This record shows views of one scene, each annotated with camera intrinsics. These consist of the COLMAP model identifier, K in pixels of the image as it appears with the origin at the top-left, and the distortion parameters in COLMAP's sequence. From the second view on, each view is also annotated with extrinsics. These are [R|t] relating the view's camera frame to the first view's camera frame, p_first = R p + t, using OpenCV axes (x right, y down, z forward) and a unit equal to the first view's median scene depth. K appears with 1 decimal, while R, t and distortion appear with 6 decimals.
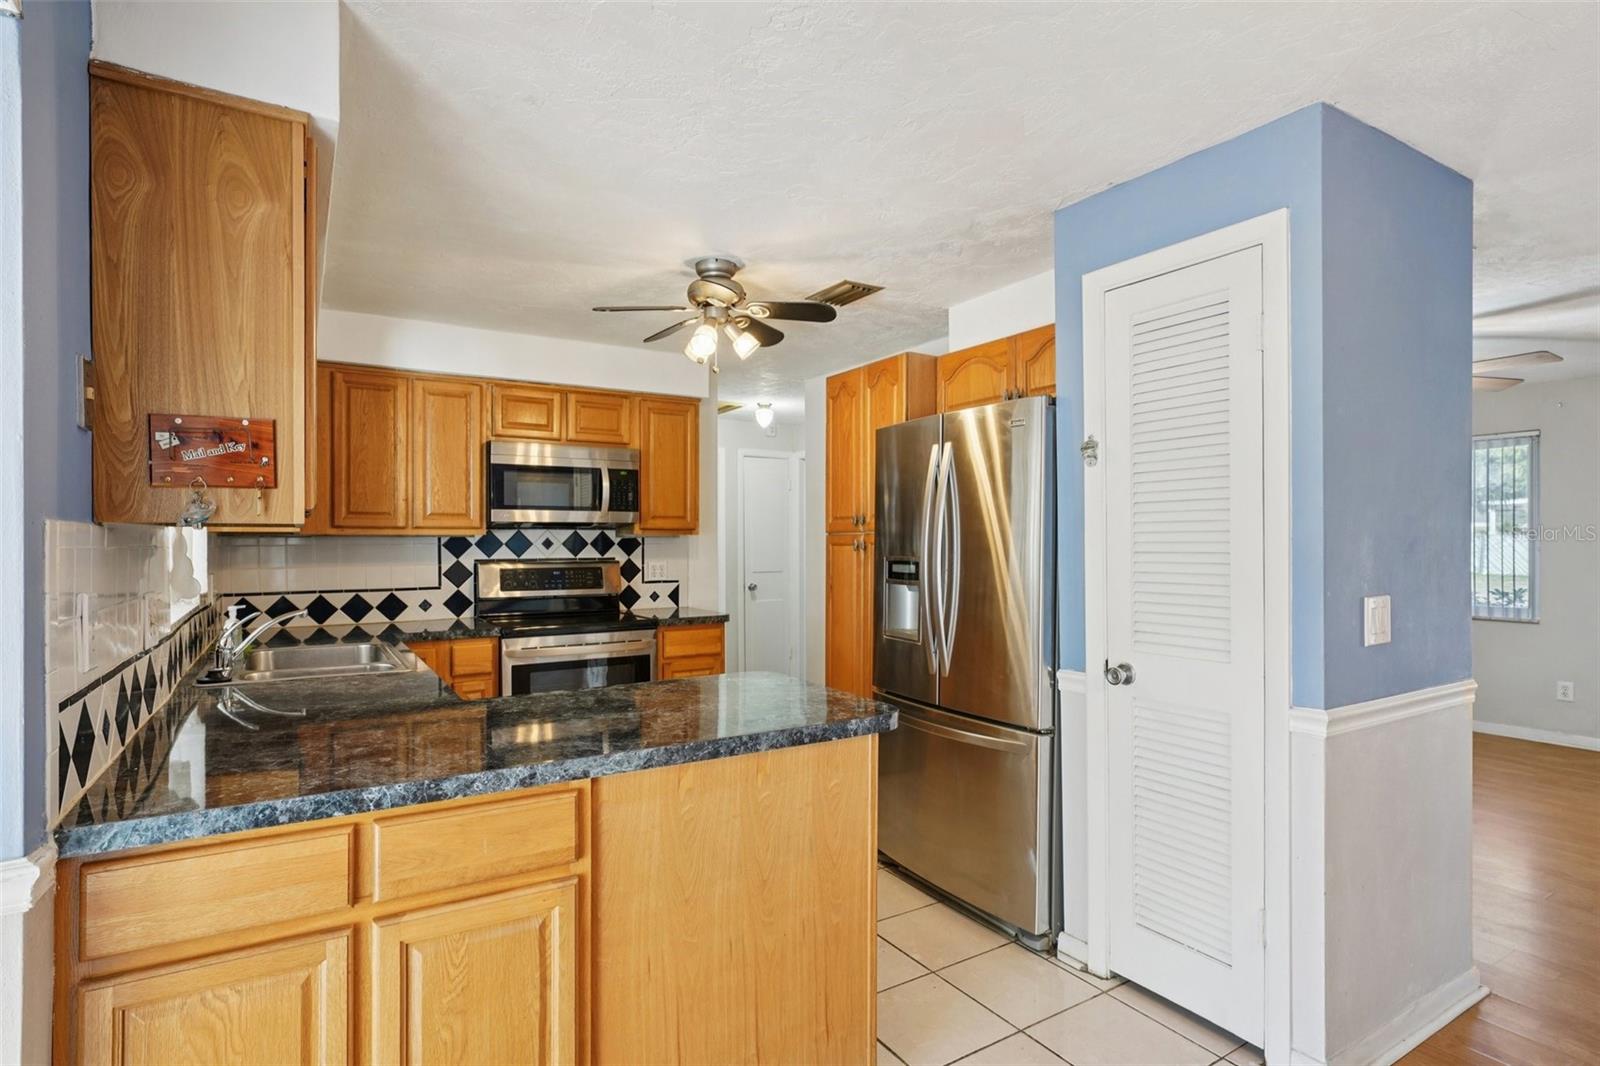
lens RADIAL K [[804.8, 0, 792.6], [0, 804.8, 542.1], [0, 0, 1]] dist [-0.001409, -0.001452]
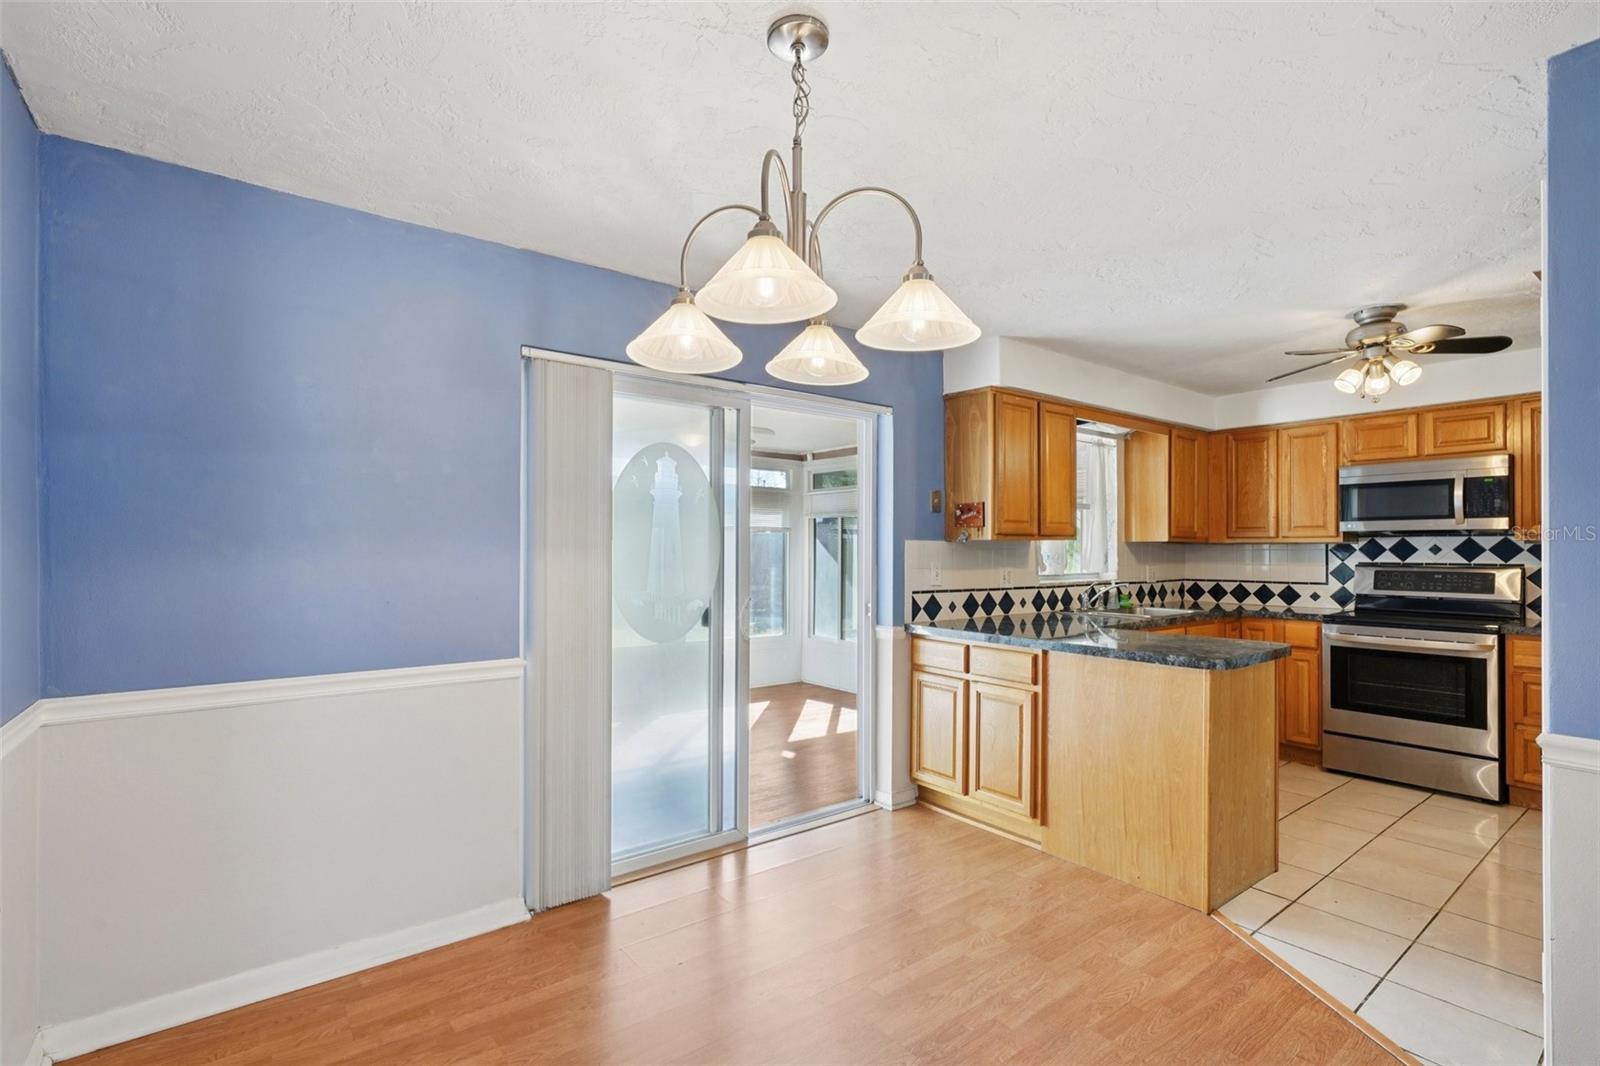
lens RADIAL K [[744.8, 0, 793.7], [0, 744.8, 542.6], [0, 0, 1]] dist [-0.005145, 0.001792]
pose [[0.104137, -0.005855, -0.994546, 0.916873], [-0.003035, 0.999976, -0.006205, 0.002271], [0.994558, 0.003664, 0.104117, 0.047493]]
